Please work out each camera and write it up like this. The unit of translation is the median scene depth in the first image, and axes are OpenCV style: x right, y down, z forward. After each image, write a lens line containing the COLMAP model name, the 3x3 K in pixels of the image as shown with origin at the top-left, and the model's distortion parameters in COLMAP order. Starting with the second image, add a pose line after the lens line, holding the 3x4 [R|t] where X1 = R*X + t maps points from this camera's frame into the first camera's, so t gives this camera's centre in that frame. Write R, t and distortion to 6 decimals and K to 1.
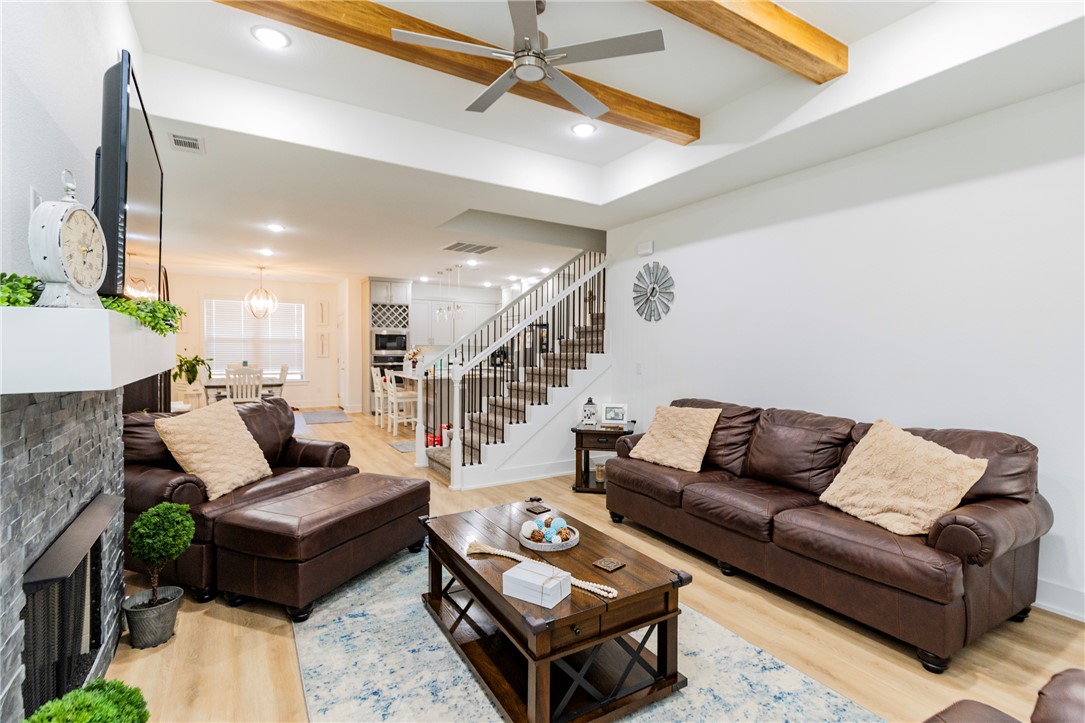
lens RADIAL K [[490.1, 0, 542.1], [0, 490.1, 360.7], [0, 0, 1]] dist [0.007652, 0.000094]
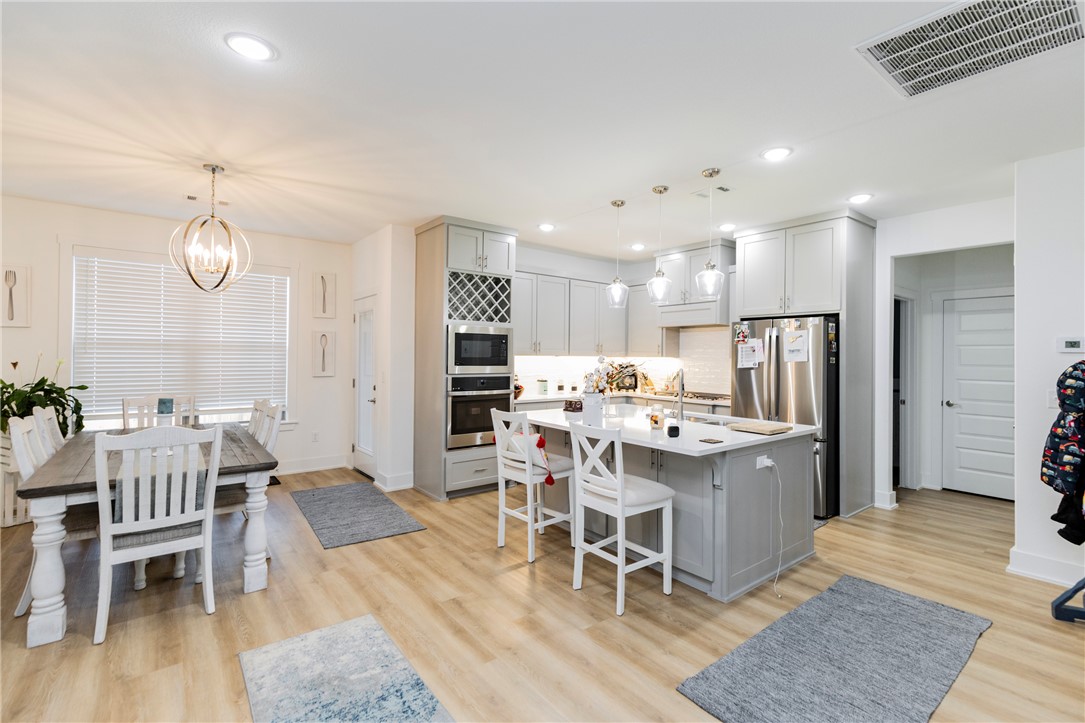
lens RADIAL K [[490.1, 0, 551.1], [0, 490.1, 354.7], [0, 0, 1]] dist [0.007652, 0.000094]
pose [[0.992857, 0.003547, 0.119258, -0.293899], [-0.000170, 0.999599, -0.028318, -0.018189], [-0.119310, 0.028095, 0.992459, 0.486188]]
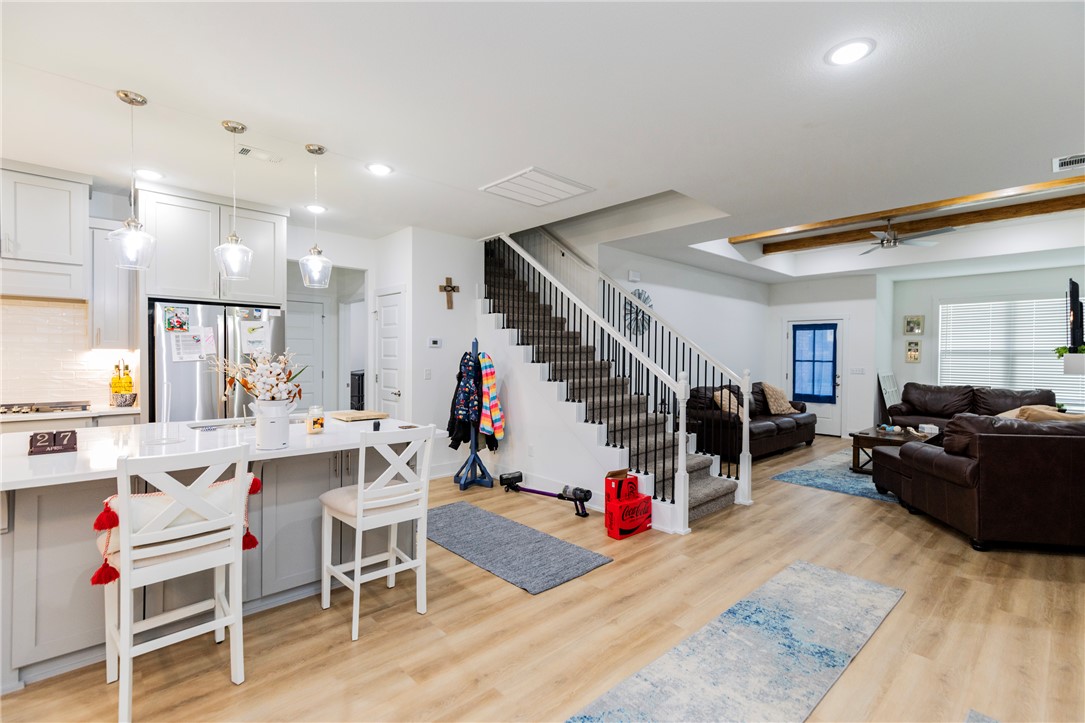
lens RADIAL K [[499.2, 0, 552.0], [0, 499.2, 356.9], [0, 0, 1]] dist [0.008707, 0.000811]
pose [[-0.204503, -0.015815, 0.978738, -0.499935], [0.015260, 0.999696, 0.019343, -0.025903], [-0.978747, 0.018891, -0.204199, 0.736740]]
